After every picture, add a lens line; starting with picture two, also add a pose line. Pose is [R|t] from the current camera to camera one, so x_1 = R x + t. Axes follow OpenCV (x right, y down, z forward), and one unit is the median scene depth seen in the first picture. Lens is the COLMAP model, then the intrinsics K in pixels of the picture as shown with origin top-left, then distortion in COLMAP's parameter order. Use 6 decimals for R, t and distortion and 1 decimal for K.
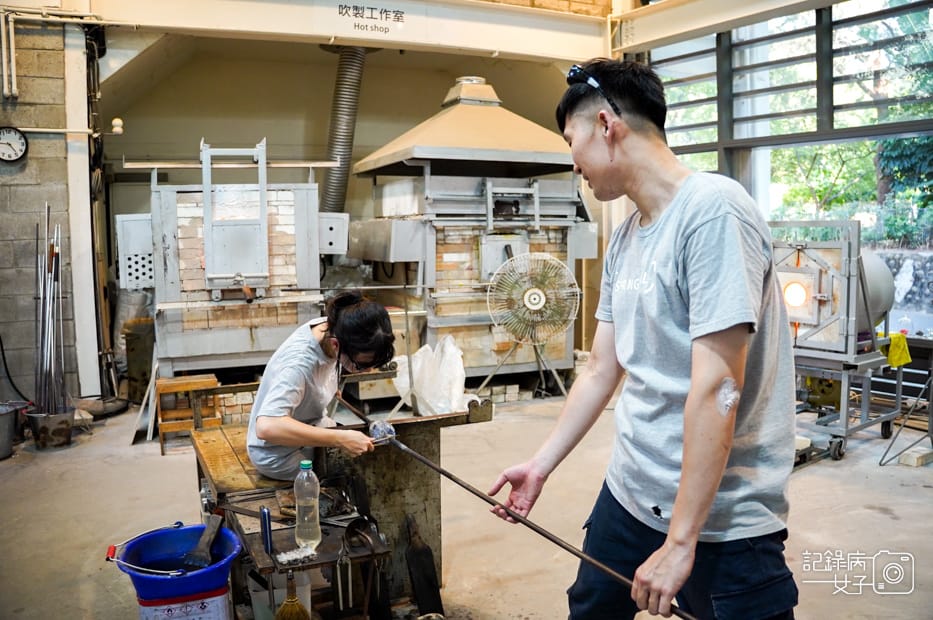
lens RADIAL K [[745.2, 0, 466.5], [0, 745.2, 310.0], [0, 0, 1]] dist [-0.250915, 0.175254]
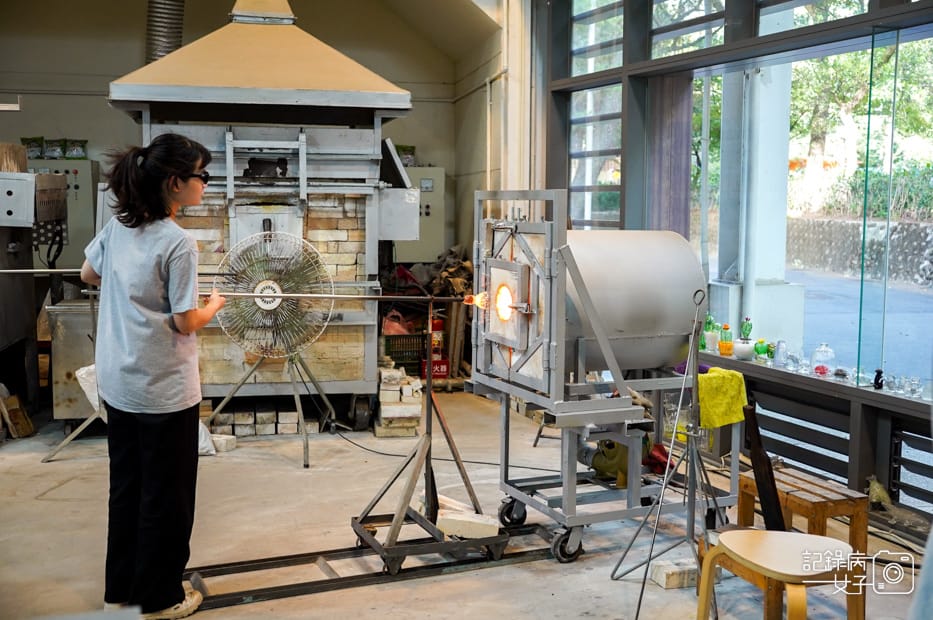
lens RADIAL K [[1047.9, 0, 466.5], [0, 1047.9, 310.0], [0, 0, 1]] dist [-0.022610, -0.005145]
pose [[0.979378, 0.039192, -0.198200, 0.453277], [-0.037410, 0.999219, 0.012729, -0.019075], [0.198544, -0.005052, 0.980079, 0.030809]]
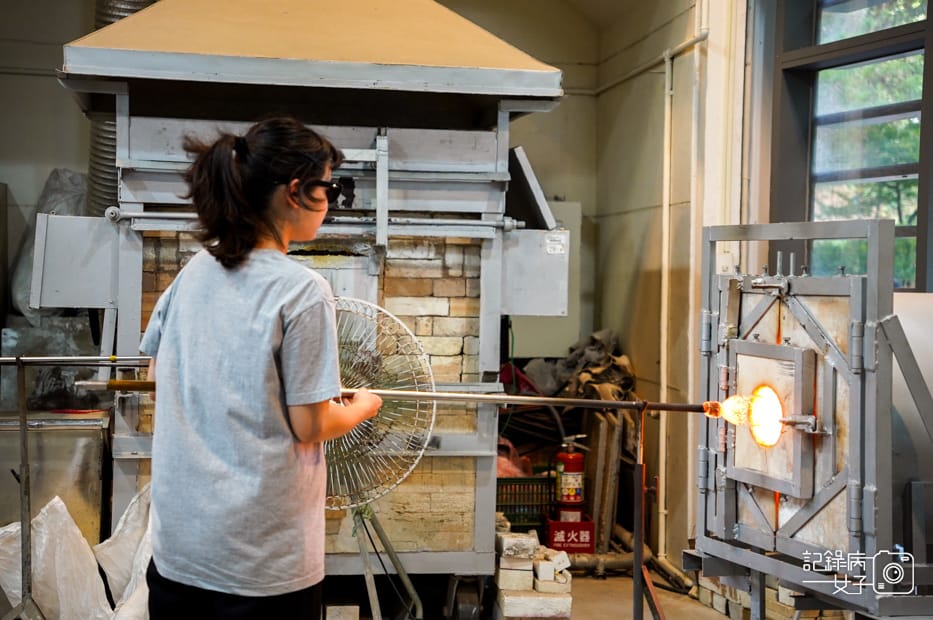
lens RADIAL K [[1708.4, 0, 466.5], [0, 1708.4, 310.0], [0, 0, 1]] dist [0.406712, 0.085993]
pose [[0.968025, 0.032398, -0.248755, 0.391616], [-0.050133, 0.996606, -0.065293, -0.006867], [0.245795, 0.075676, 0.966363, 0.041695]]
